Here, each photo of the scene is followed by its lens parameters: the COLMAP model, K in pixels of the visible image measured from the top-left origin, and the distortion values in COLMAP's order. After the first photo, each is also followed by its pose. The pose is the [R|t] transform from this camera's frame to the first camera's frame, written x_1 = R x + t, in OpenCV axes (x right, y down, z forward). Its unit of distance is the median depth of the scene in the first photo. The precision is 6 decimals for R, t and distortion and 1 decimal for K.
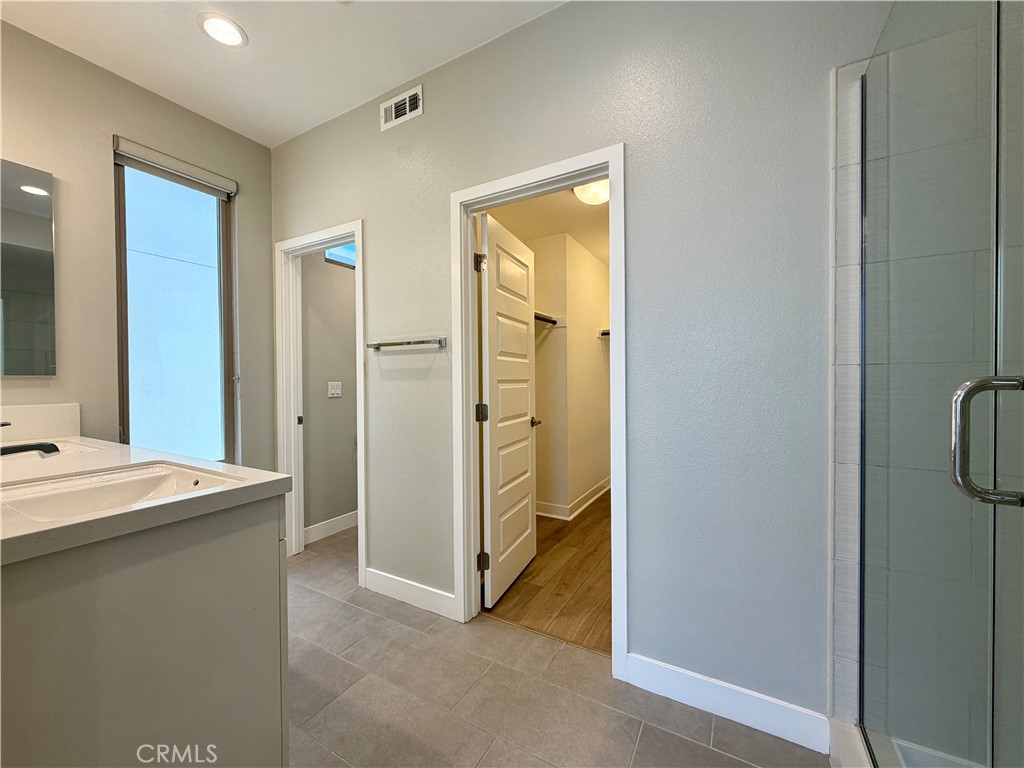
lens RADIAL K [[408.8, 0, 507.9], [0, 408.8, 382.1], [0, 0, 1]] dist [0.002909, -0.000293]
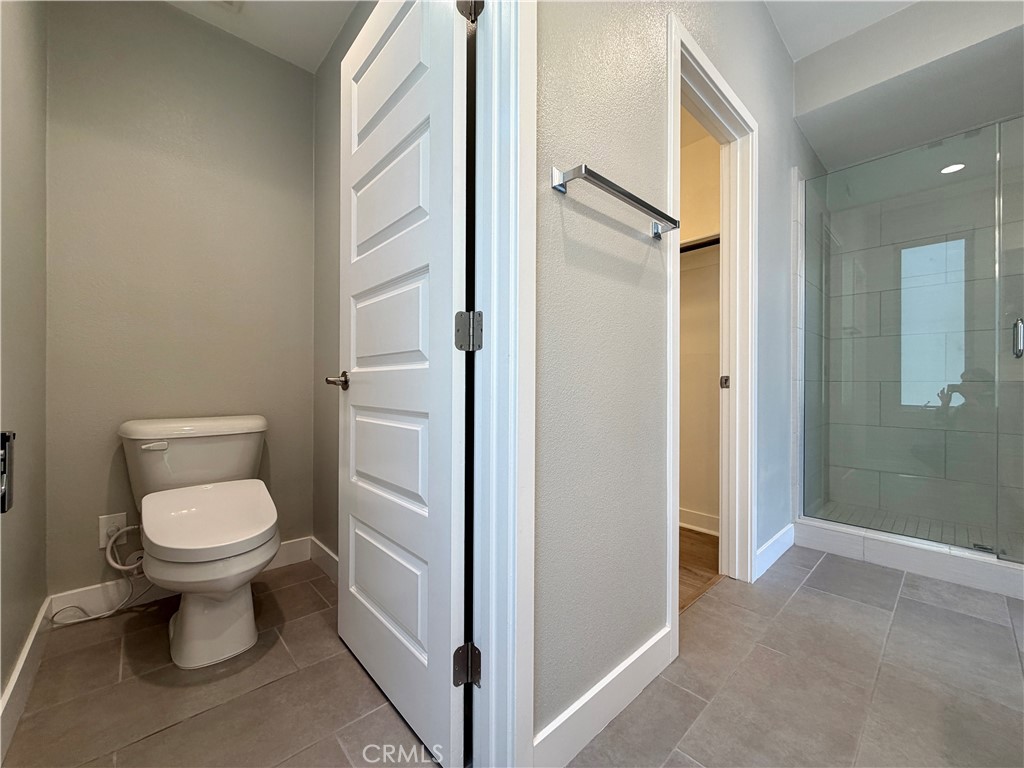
lens RADIAL K [[408.8, 0, 514.4], [0, 408.8, 385.3], [0, 0, 1]] dist [0.002909, -0.000293]
pose [[0.299121, 0.004407, 0.954205, -0.794304], [0.007062, 0.999952, -0.006832, 0.135368], [-0.954189, 0.008782, 0.299075, 0.995059]]
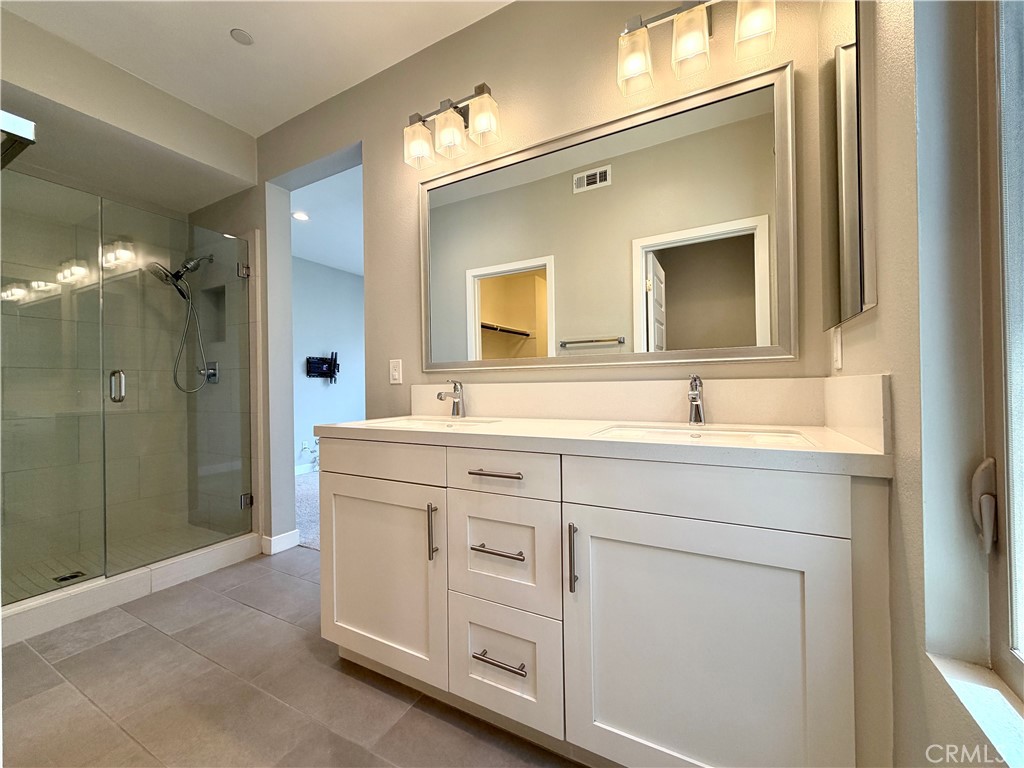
lens RADIAL K [[408.8, 0, 512.3], [0, 408.8, 382.9], [0, 0, 1]] dist [0.002909, -0.000293]
pose [[-0.999392, 0.016910, -0.030503, -0.616815], [0.016689, 0.999833, 0.007477, 0.043160], [0.030625, 0.006963, -0.999507, 1.292639]]
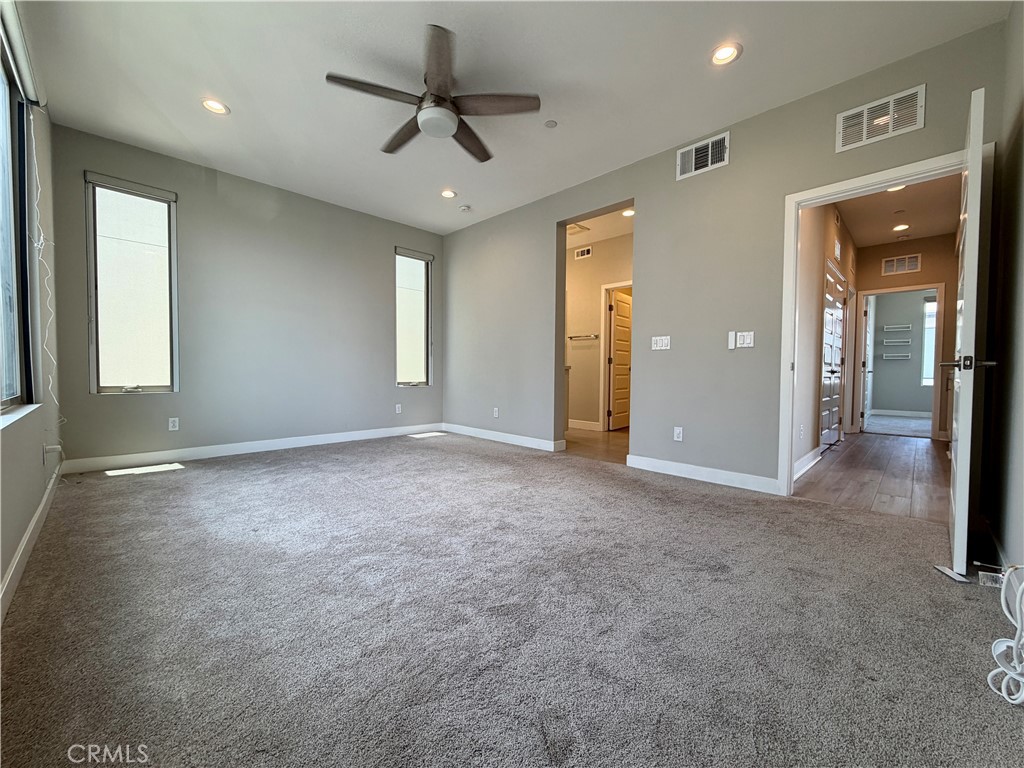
lens RADIAL K [[408.8, 0, 508.5], [0, 408.8, 382.0], [0, 0, 1]] dist [0.002909, -0.000293]
pose [[0.963319, 0.024467, -0.267241, 0.017253], [-0.017964, 0.999481, 0.026754, 0.158502], [0.267757, -0.020972, 0.963258, -1.924089]]
